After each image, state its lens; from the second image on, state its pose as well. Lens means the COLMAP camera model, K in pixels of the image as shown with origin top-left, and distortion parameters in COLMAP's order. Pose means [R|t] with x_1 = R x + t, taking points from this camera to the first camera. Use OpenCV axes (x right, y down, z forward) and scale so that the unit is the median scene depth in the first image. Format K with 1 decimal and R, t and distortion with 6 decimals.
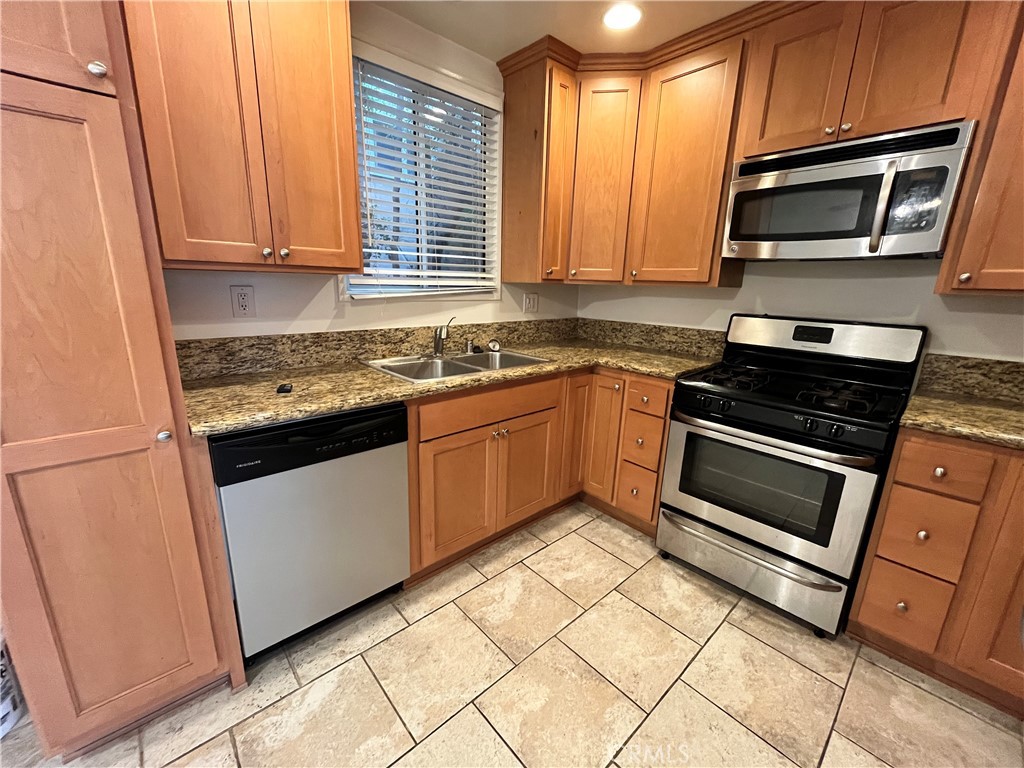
lens RADIAL K [[413.3, 0, 508.4], [0, 413.3, 387.1], [0, 0, 1]] dist [-0.002015, -0.000647]
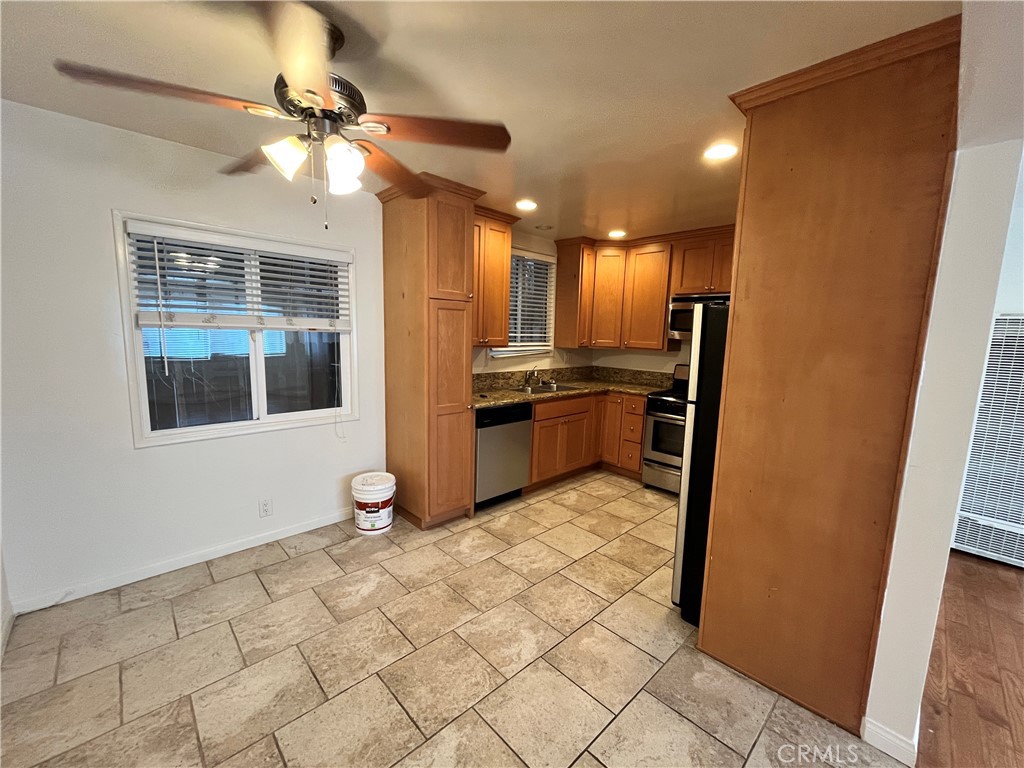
lens RADIAL K [[413.3, 0, 508.4], [0, 413.3, 387.1], [0, 0, 1]] dist [-0.002015, -0.000647]
pose [[0.999780, -0.001231, 0.020952, -0.331246], [0.003534, 0.993899, -0.110235, 0.160906], [-0.020688, 0.110285, 0.993685, -1.031535]]
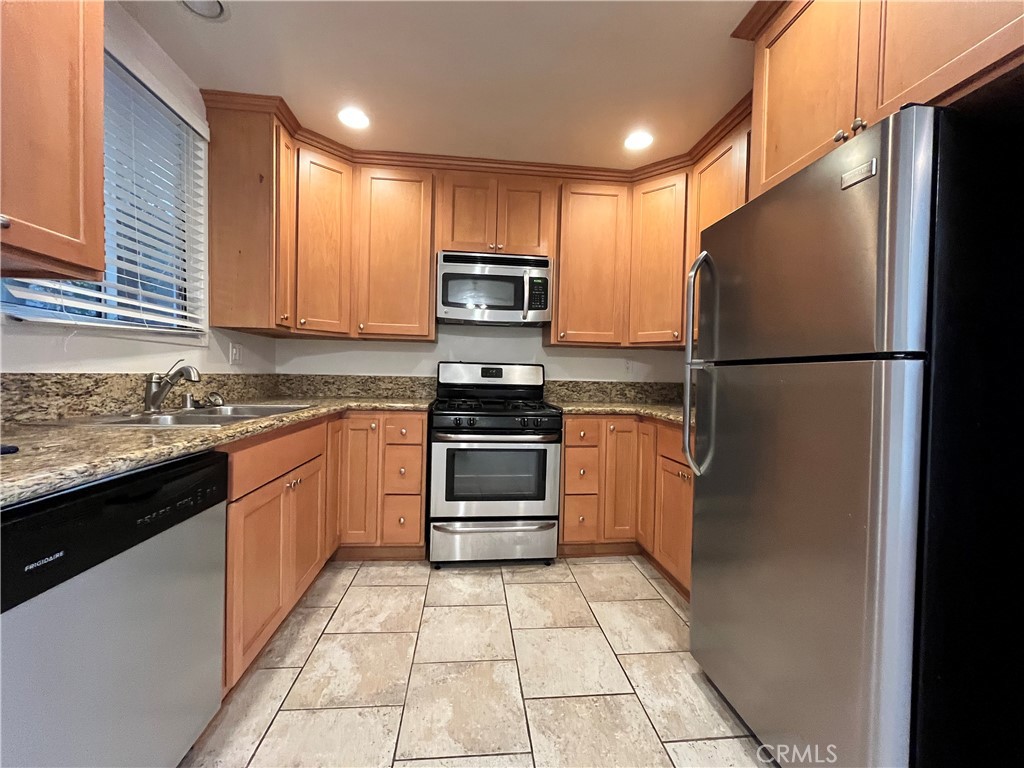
lens RADIAL K [[413.3, 0, 508.4], [0, 413.3, 387.1], [0, 0, 1]] dist [-0.002015, -0.000647]
pose [[0.594381, -0.034566, 0.803441, -0.422376], [0.189677, 0.976914, -0.098292, 0.079504], [-0.781495, 0.210817, 0.587215, 0.084849]]
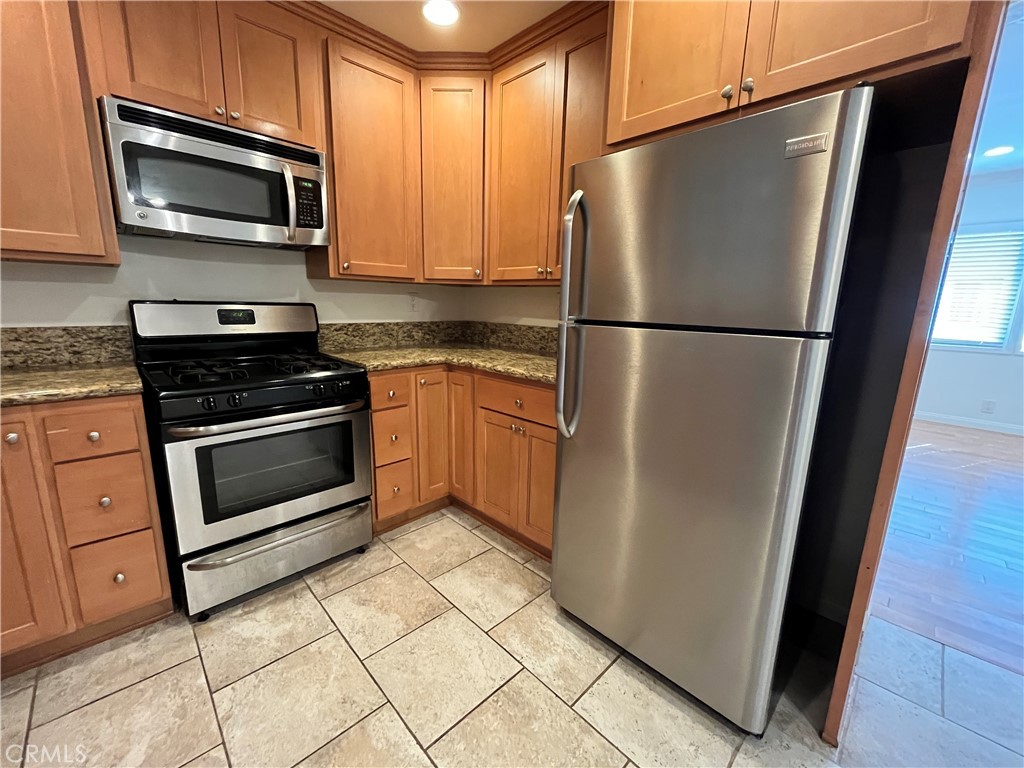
lens RADIAL K [[413.3, 0, 508.4], [0, 413.3, 387.1], [0, 0, 1]] dist [-0.002015, -0.000647]
pose [[-0.028777, -0.226022, 0.973697, -0.301227], [0.220759, 0.948611, 0.226723, -0.046282], [-0.974904, 0.221476, 0.022599, 0.359573]]
